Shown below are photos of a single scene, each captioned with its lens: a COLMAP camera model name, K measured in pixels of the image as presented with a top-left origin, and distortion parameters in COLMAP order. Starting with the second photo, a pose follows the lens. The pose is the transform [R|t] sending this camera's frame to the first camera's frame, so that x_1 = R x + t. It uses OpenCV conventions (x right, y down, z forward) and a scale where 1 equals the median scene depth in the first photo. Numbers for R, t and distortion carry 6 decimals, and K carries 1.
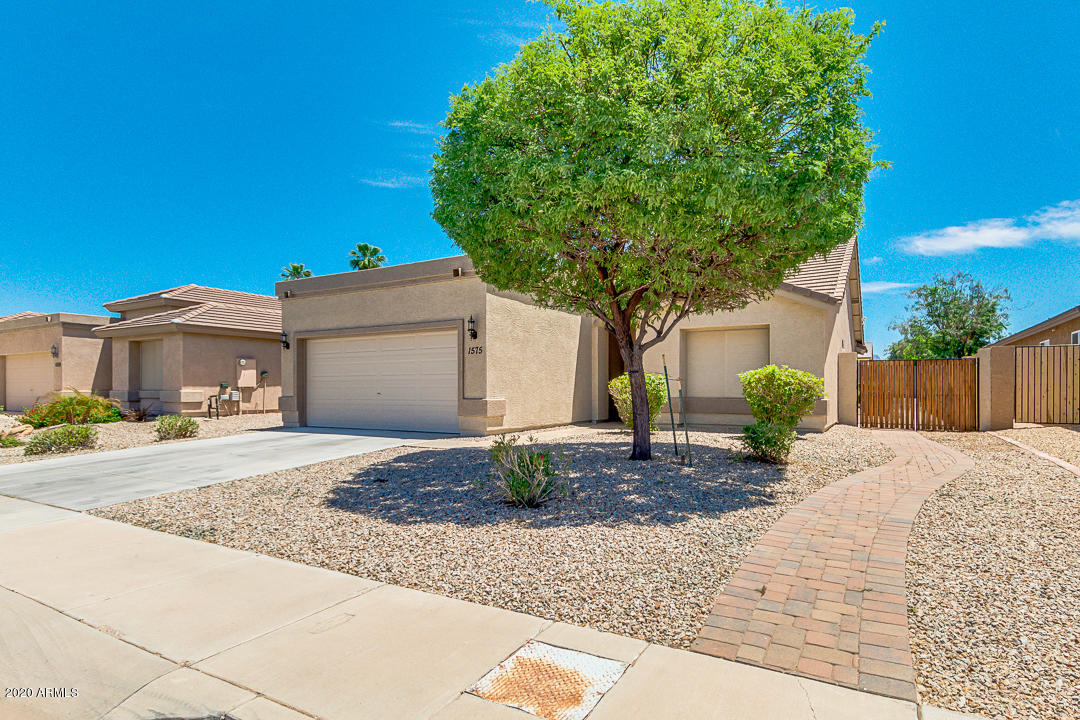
lens RADIAL K [[536.8, 0, 542.6], [0, 536.8, 387.9], [0, 0, 1]] dist [0.002917, -0.000458]
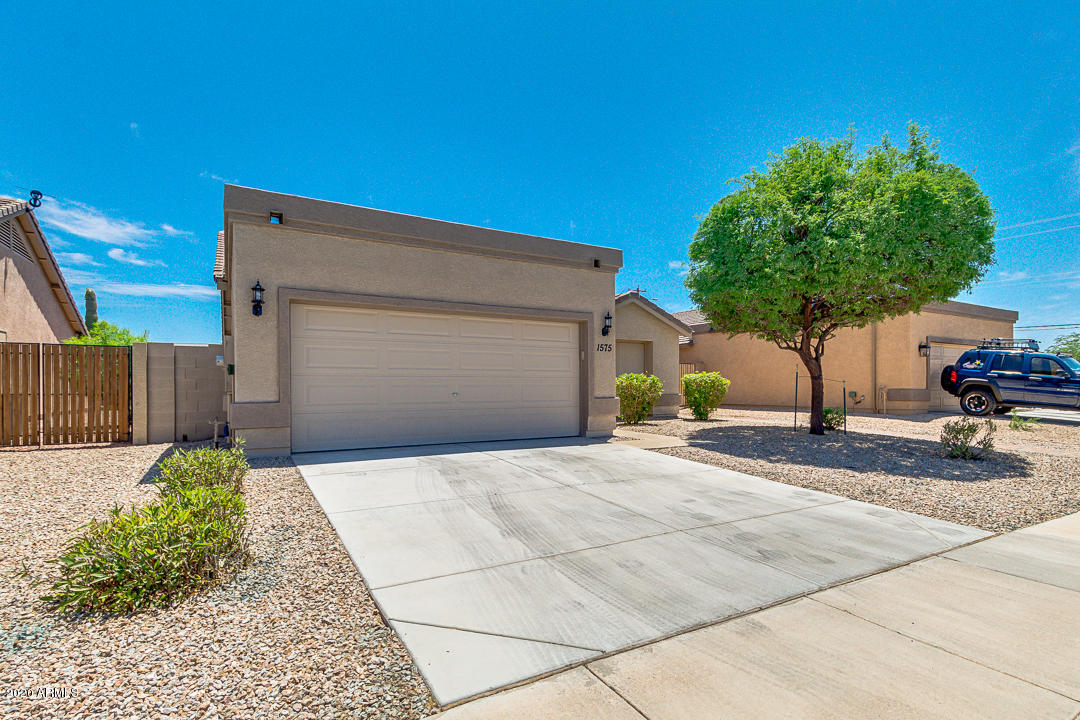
lens RADIAL K [[536.8, 0, 542.6], [0, 536.8, 387.9], [0, 0, 1]] dist [0.002917, -0.000458]
pose [[0.494712, -0.004630, 0.869045, -0.989350], [0.003347, 0.999989, 0.003423, 0.000191], [-0.869051, 0.001215, 0.494722, 0.593267]]
